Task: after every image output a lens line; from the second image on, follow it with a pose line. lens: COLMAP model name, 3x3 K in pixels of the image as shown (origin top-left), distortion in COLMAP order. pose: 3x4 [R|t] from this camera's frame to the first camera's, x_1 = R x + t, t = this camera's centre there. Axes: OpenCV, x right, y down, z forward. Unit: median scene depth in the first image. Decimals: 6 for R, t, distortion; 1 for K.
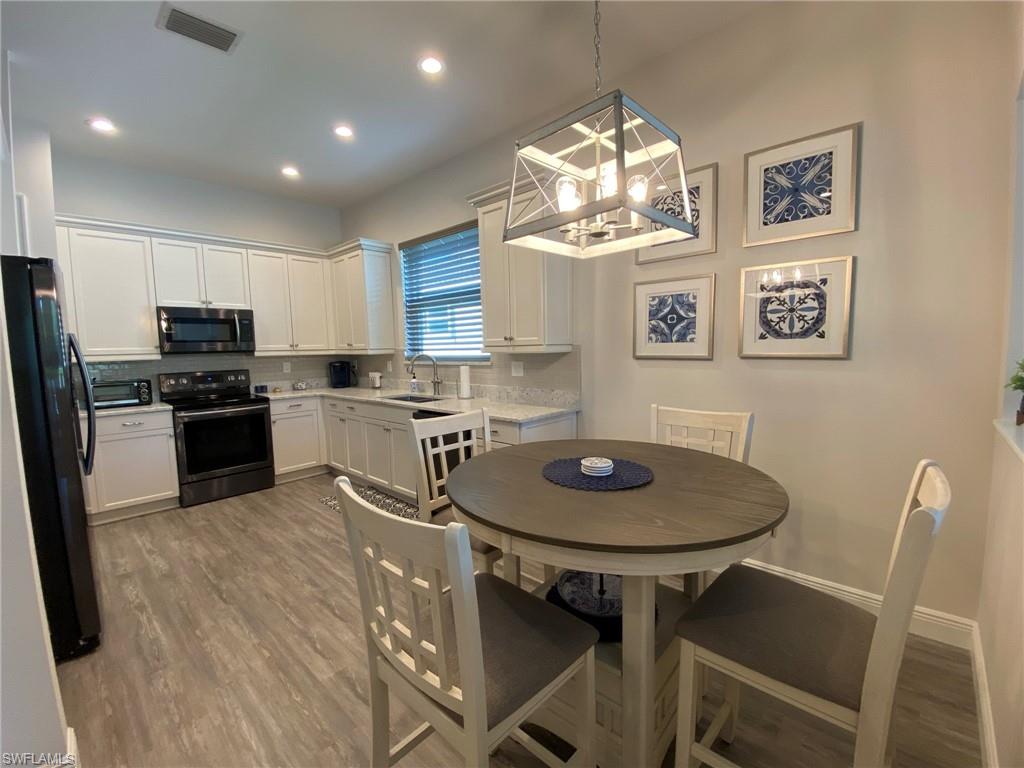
lens RADIAL K [[430.5, 0, 513.8], [0, 430.5, 386.1], [0, 0, 1]] dist [0.047549, -0.040476]
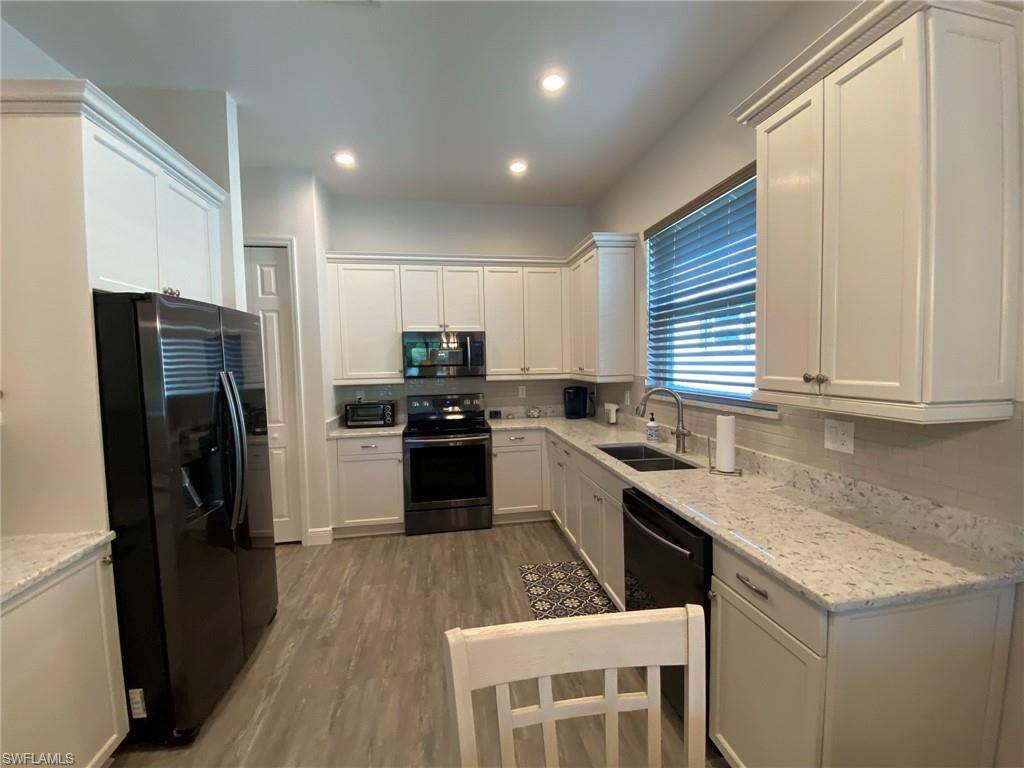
lens RADIAL K [[430.5, 0, 513.8], [0, 430.5, 386.1], [0, 0, 1]] dist [0.047549, -0.040476]
pose [[0.793800, 0.043609, -0.606613, 0.011620], [-0.055304, 0.998469, -0.000591, -0.061316], [0.605659, 0.034017, 0.794997, 0.314651]]
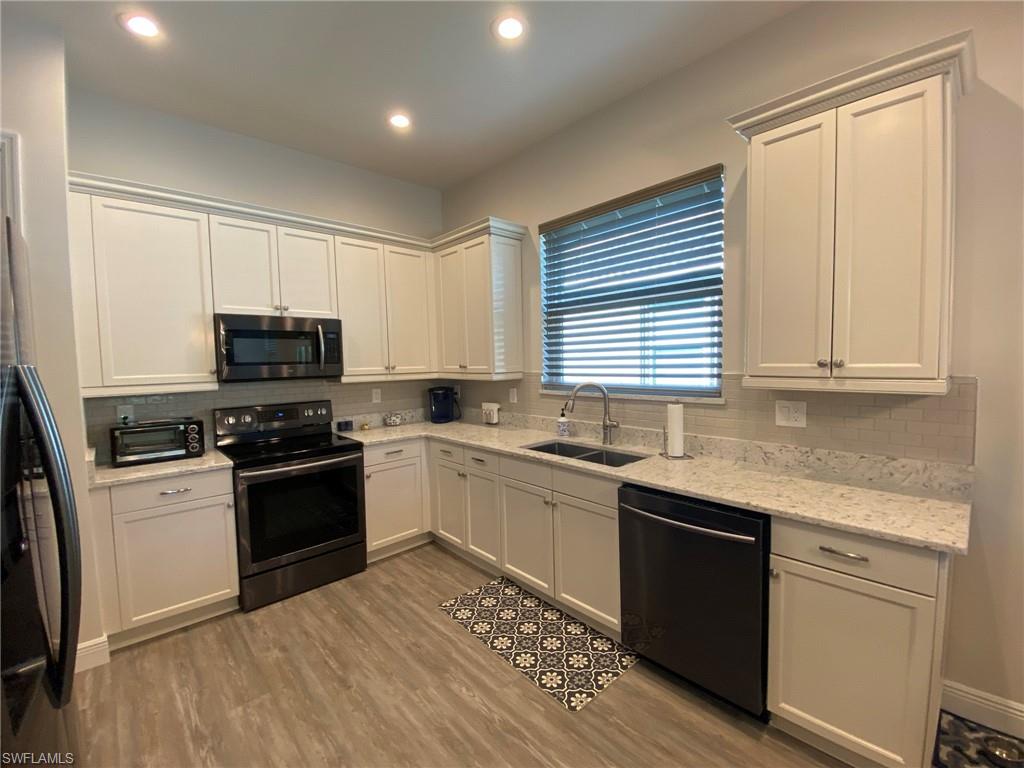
lens RADIAL K [[430.5, 0, 513.8], [0, 430.5, 386.1], [0, 0, 1]] dist [0.047549, -0.040476]
pose [[0.997432, 0.006665, -0.071304, -0.264744], [-0.008743, 0.999545, -0.028873, -0.046290], [0.071079, 0.029423, 0.997037, 0.311449]]
